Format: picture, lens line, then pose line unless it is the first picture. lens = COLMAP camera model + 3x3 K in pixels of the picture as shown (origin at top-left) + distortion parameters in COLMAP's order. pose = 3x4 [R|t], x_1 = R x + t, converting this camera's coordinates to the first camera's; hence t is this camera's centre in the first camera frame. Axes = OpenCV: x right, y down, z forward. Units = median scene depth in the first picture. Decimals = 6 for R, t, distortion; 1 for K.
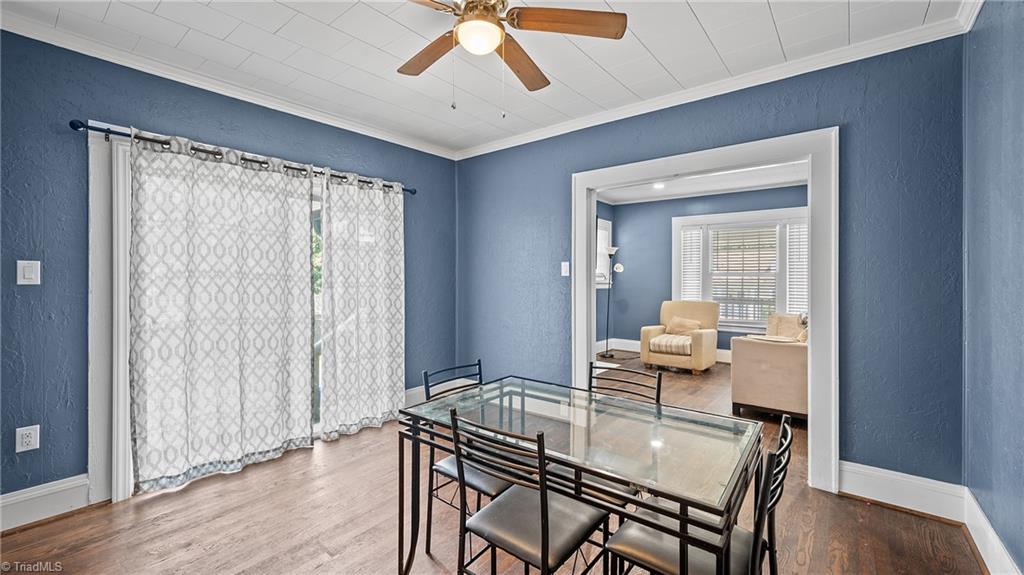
lens RADIAL K [[408.1, 0, 507.4], [0, 408.1, 280.4], [0, 0, 1]] dist [0.002361, 0.000029]
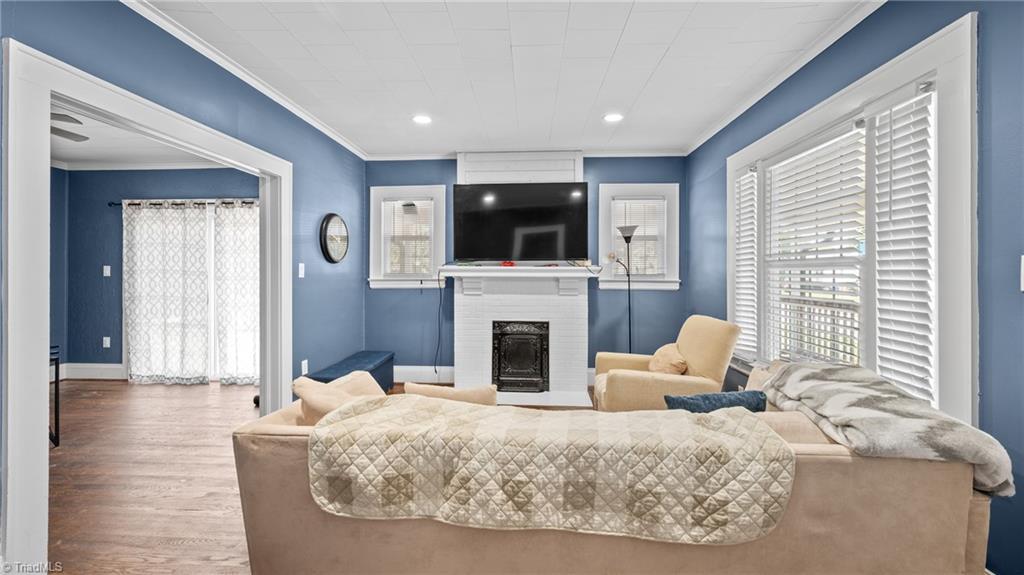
lens RADIAL K [[408.1, 0, 507.4], [0, 408.1, 280.4], [0, 0, 1]] dist [0.002361, 0.000029]
pose [[0.599937, 0.011124, -0.799970, 1.311398], [-0.005376, 0.999937, 0.009873, 0.000356], [0.800029, -0.001623, 0.599959, 0.914996]]
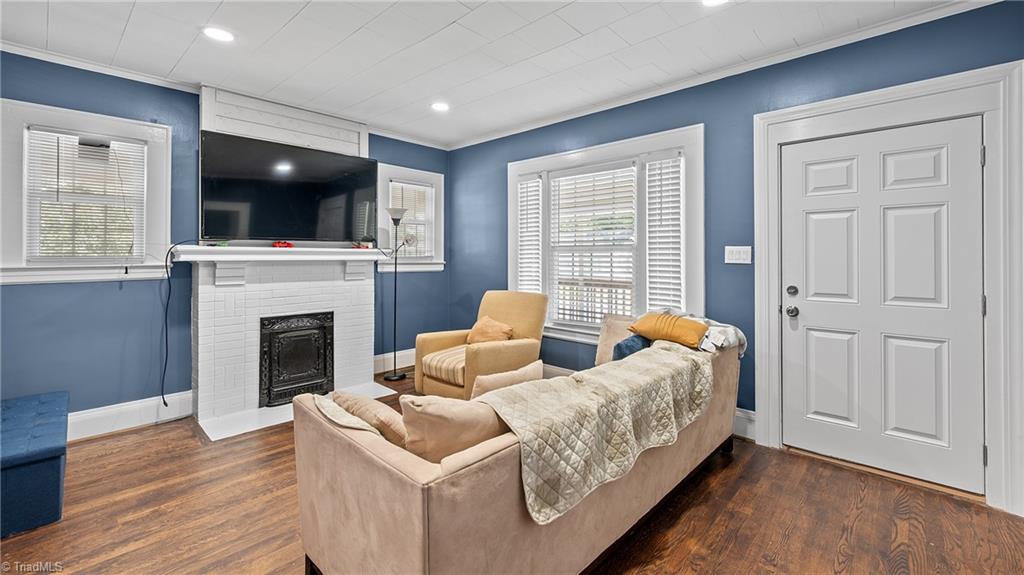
lens RADIAL K [[416.0, 0, 514.2], [0, 416.0, 260.3], [0, 0, 1]] dist [0.001054, 0.000133]
pose [[0.997544, -0.005153, -0.069858, 0.920772], [0.005345, 0.999982, 0.002556, 0.001663], [0.069844, -0.002923, 0.997554, 0.671869]]
